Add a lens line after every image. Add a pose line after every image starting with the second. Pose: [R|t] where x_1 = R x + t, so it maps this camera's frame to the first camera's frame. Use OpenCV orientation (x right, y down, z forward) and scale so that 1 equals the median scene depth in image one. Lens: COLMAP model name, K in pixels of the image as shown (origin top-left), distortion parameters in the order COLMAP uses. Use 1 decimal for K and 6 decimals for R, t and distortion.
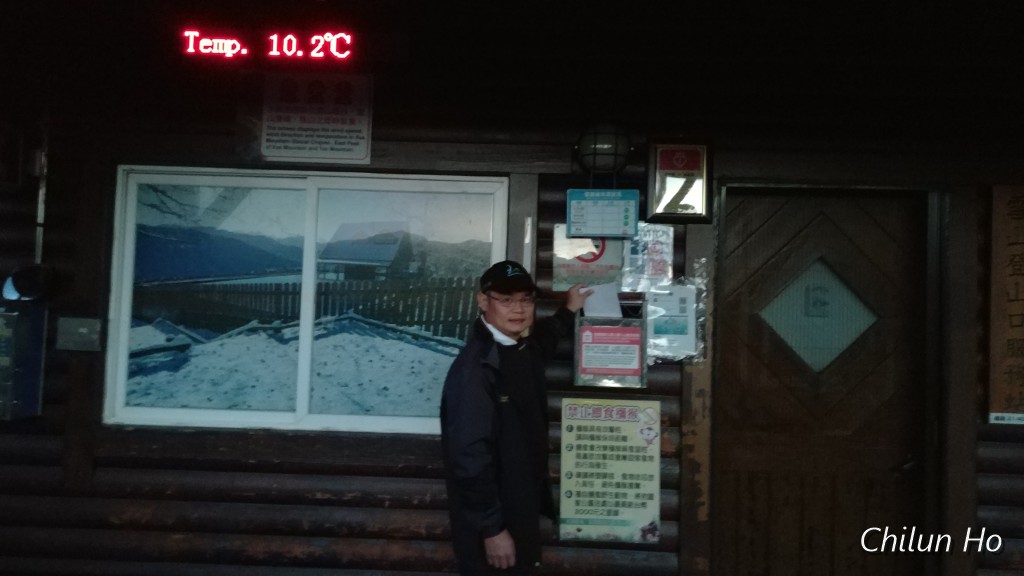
lens RADIAL K [[810.2, 0, 501.7], [0, 810.2, 297.3], [0, 0, 1]] dist [0.092002, -0.102796]
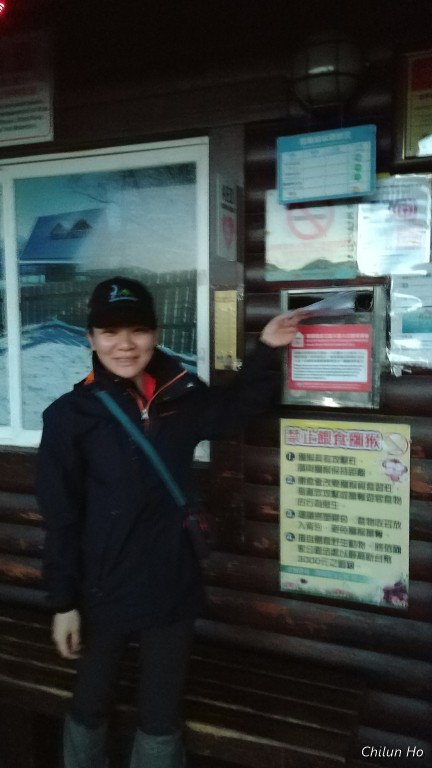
lens RADIAL K [[607.6, 0, 210.3], [0, 607.6, 385.8], [0, 0, 1]] dist [0.092002, -0.102796]
pose [[0.948517, -0.002649, -0.316716, 0.198549], [0.042431, 0.992014, 0.118776, 0.019880], [0.313872, -0.126100, 0.941054, 0.428477]]
